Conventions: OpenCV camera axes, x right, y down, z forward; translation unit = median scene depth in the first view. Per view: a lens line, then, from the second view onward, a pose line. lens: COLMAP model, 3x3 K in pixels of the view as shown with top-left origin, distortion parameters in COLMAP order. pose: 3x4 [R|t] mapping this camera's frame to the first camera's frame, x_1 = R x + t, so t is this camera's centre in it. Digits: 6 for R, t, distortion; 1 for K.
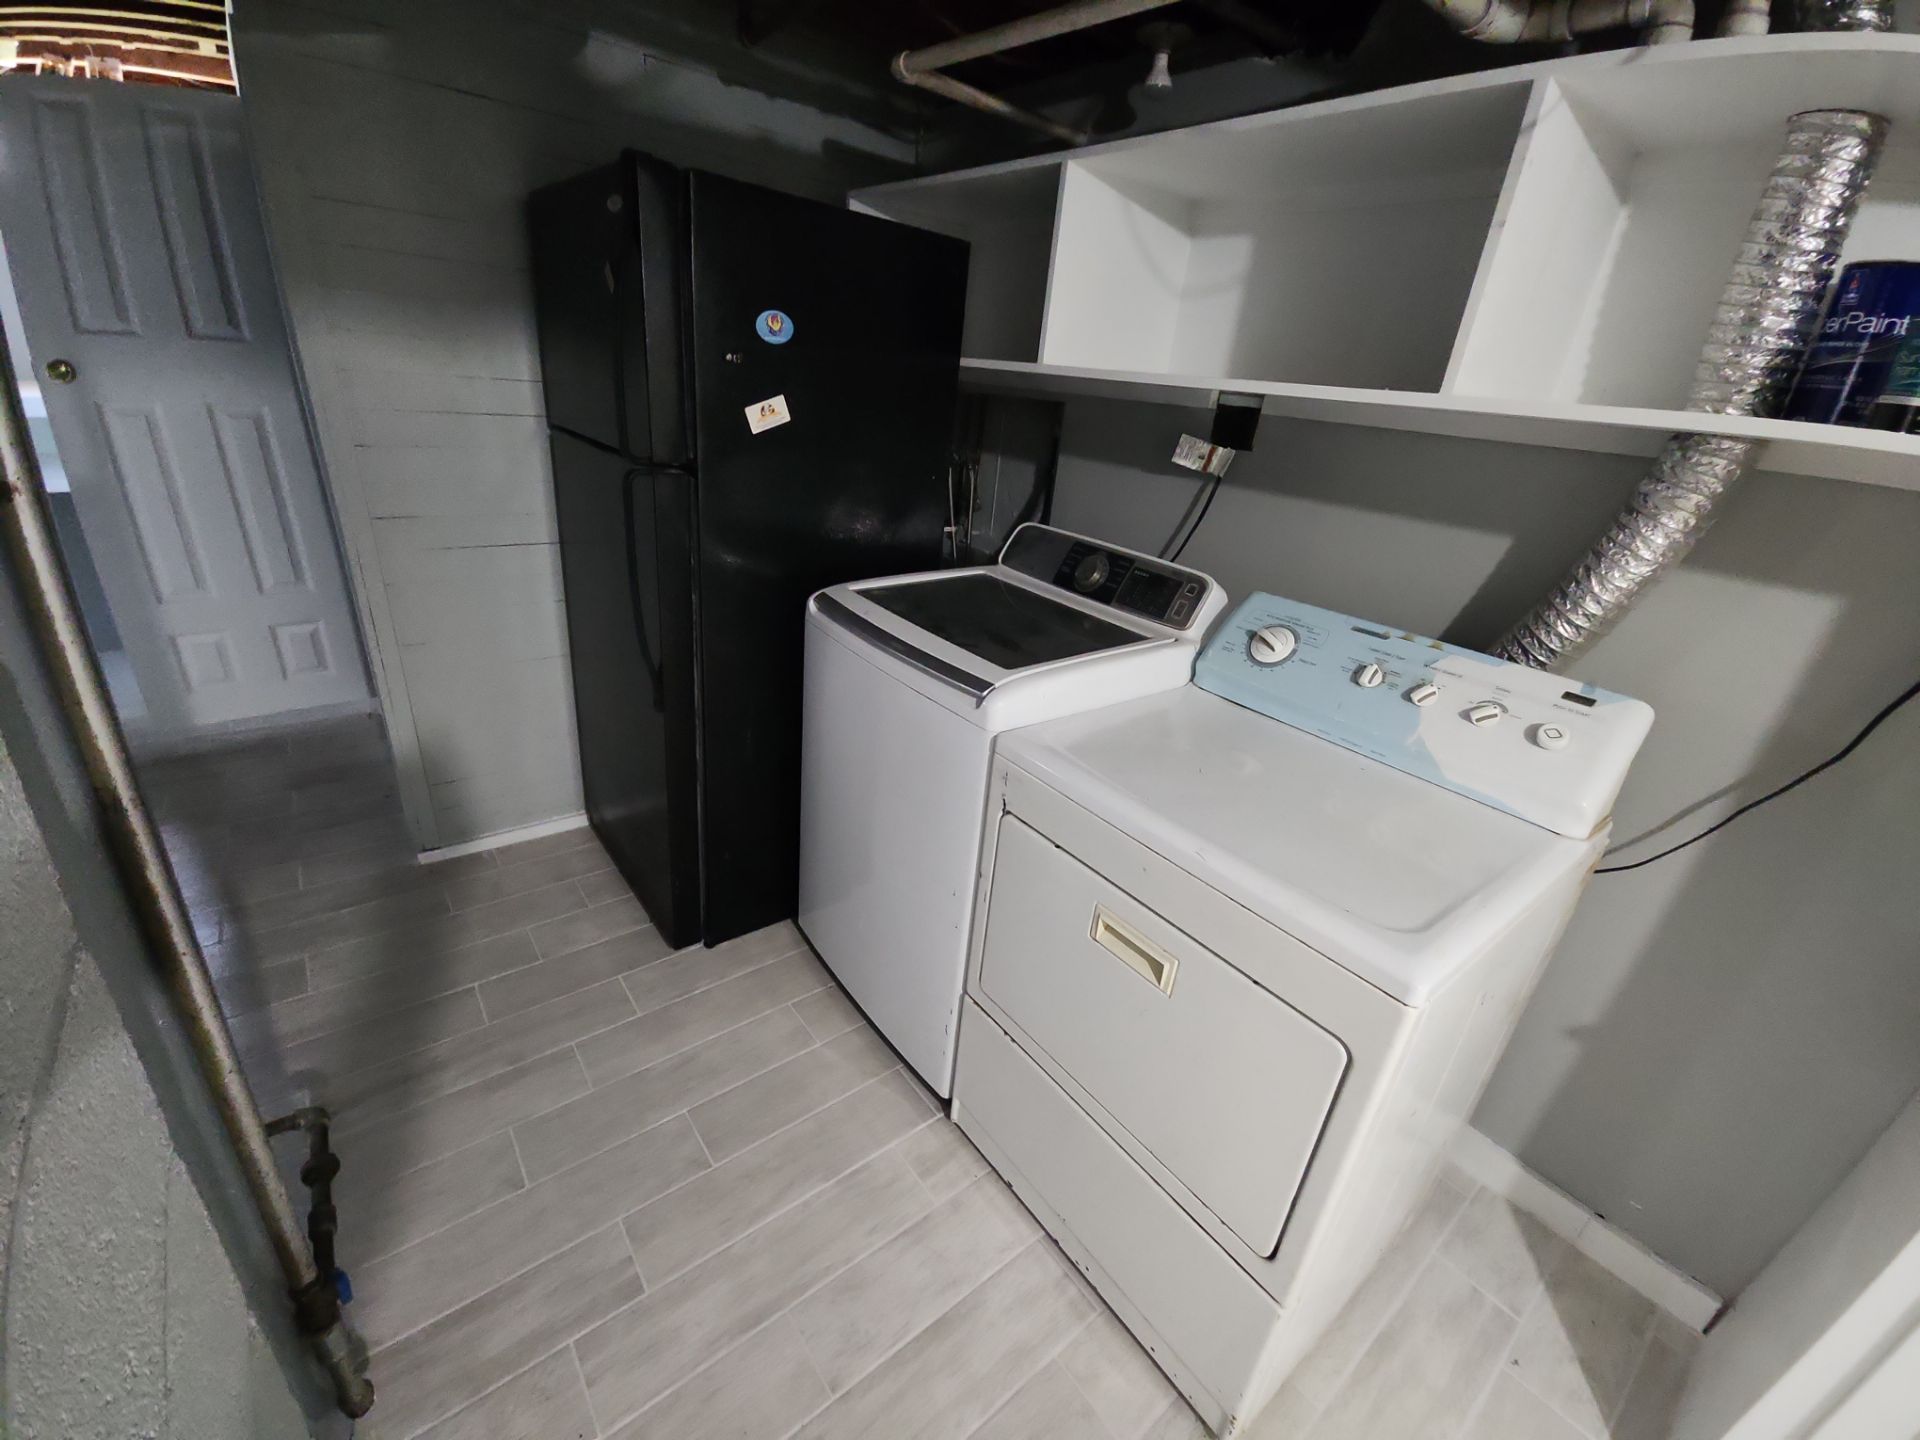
lens RADIAL K [[782.9, 0, 968.7], [0, 782.9, 720.4], [0, 0, 1]] dist [0.013381, -0.010100]
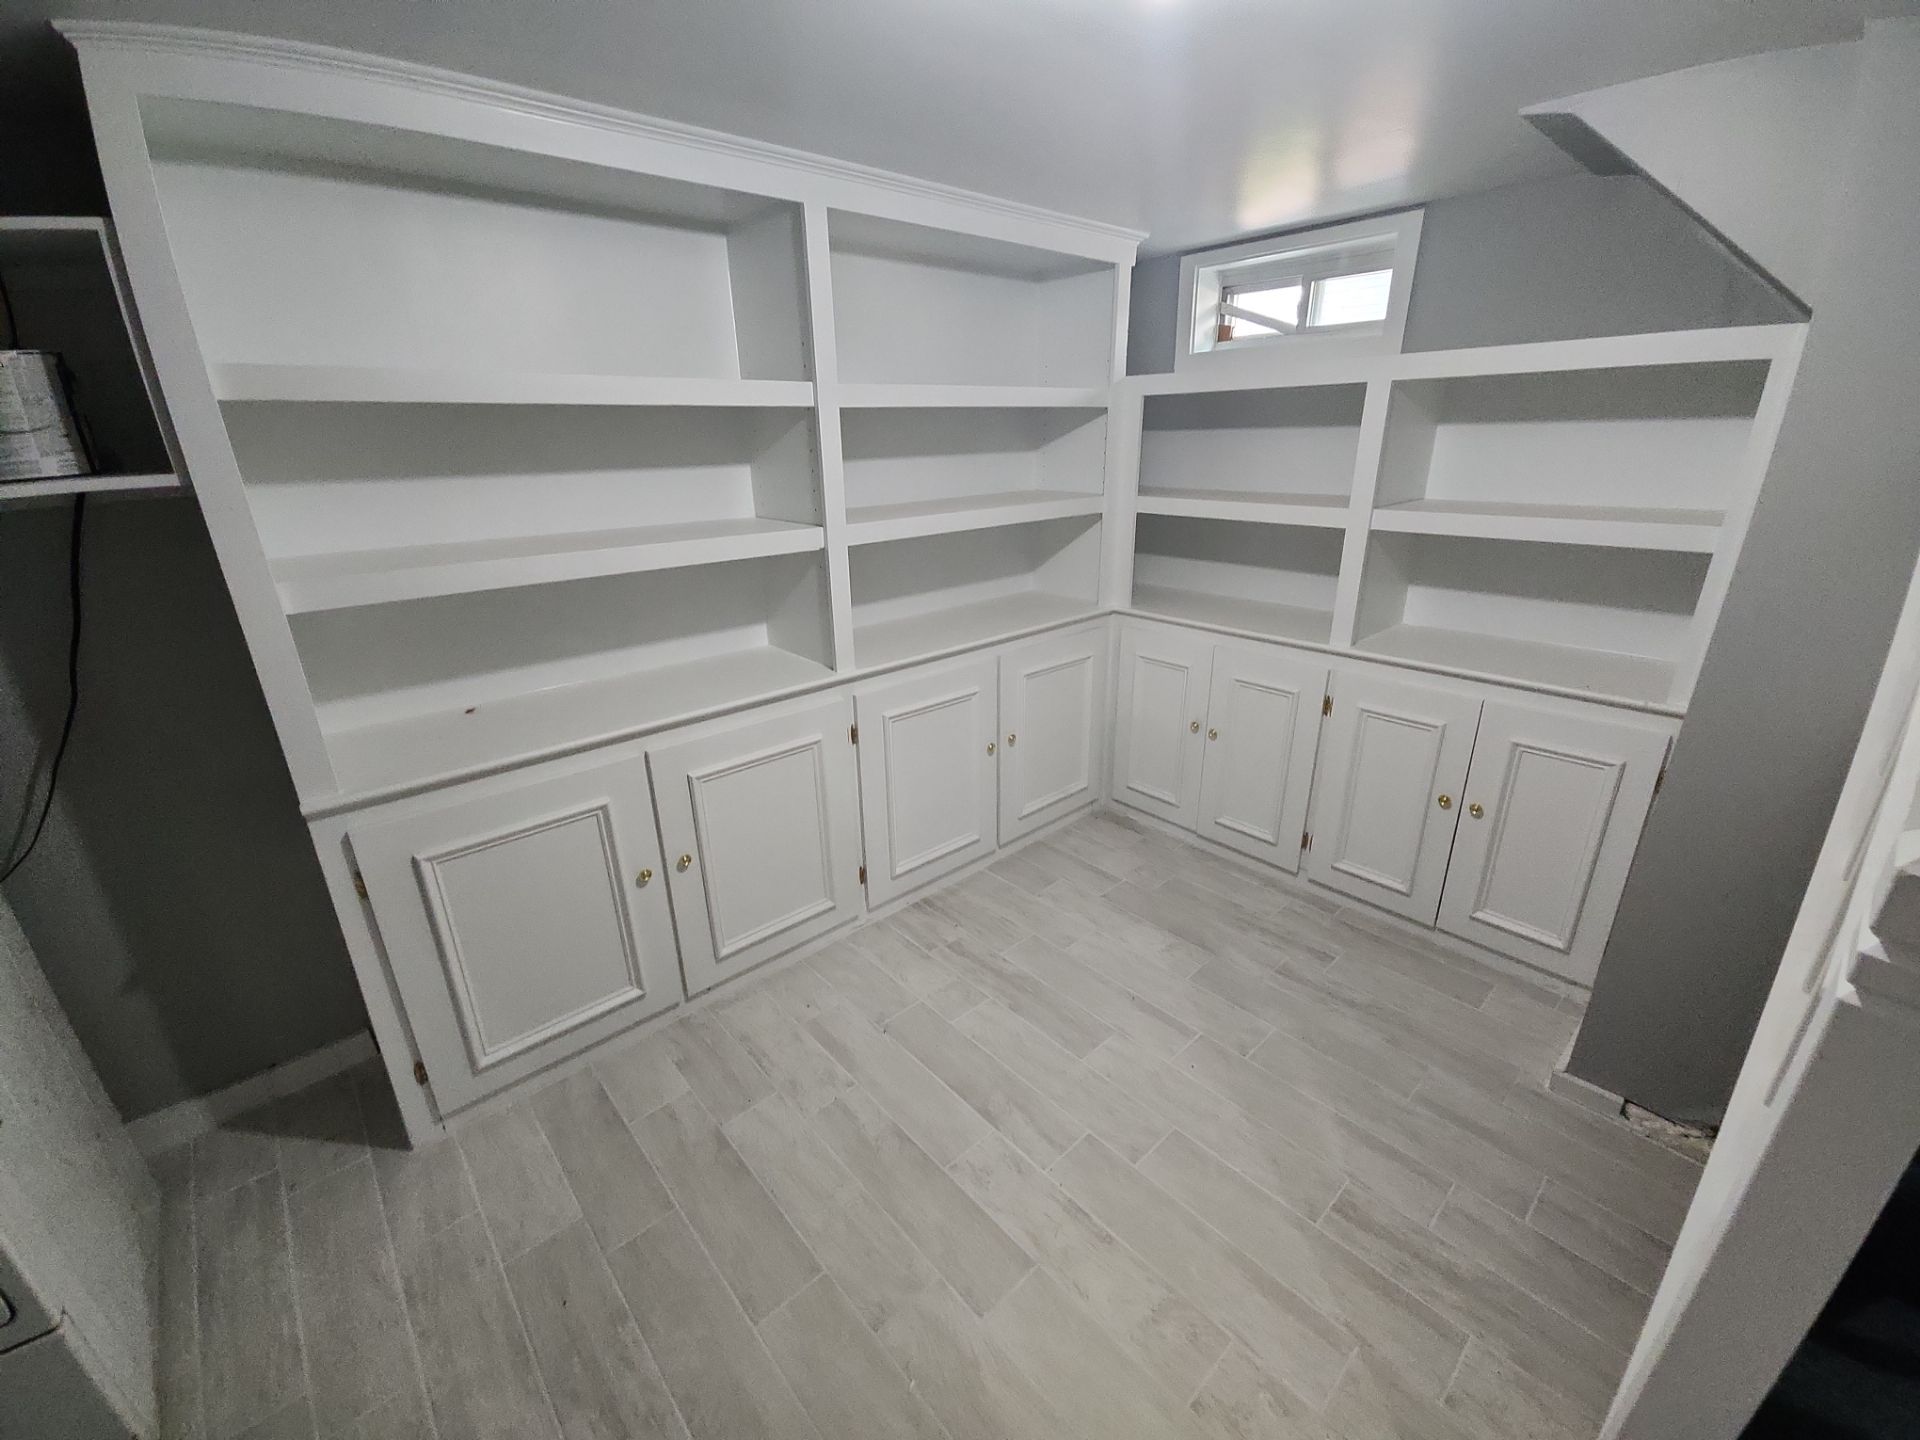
lens RADIAL K [[782.9, 0, 960.1], [0, 782.9, 717.3], [0, 0, 1]] dist [0.013381, -0.010100]
pose [[-0.062629, -0.434444, 0.898519, -0.176747], [0.414617, 0.807597, 0.419382, 0.098513], [-0.907838, 0.398806, 0.129549, -0.424266]]
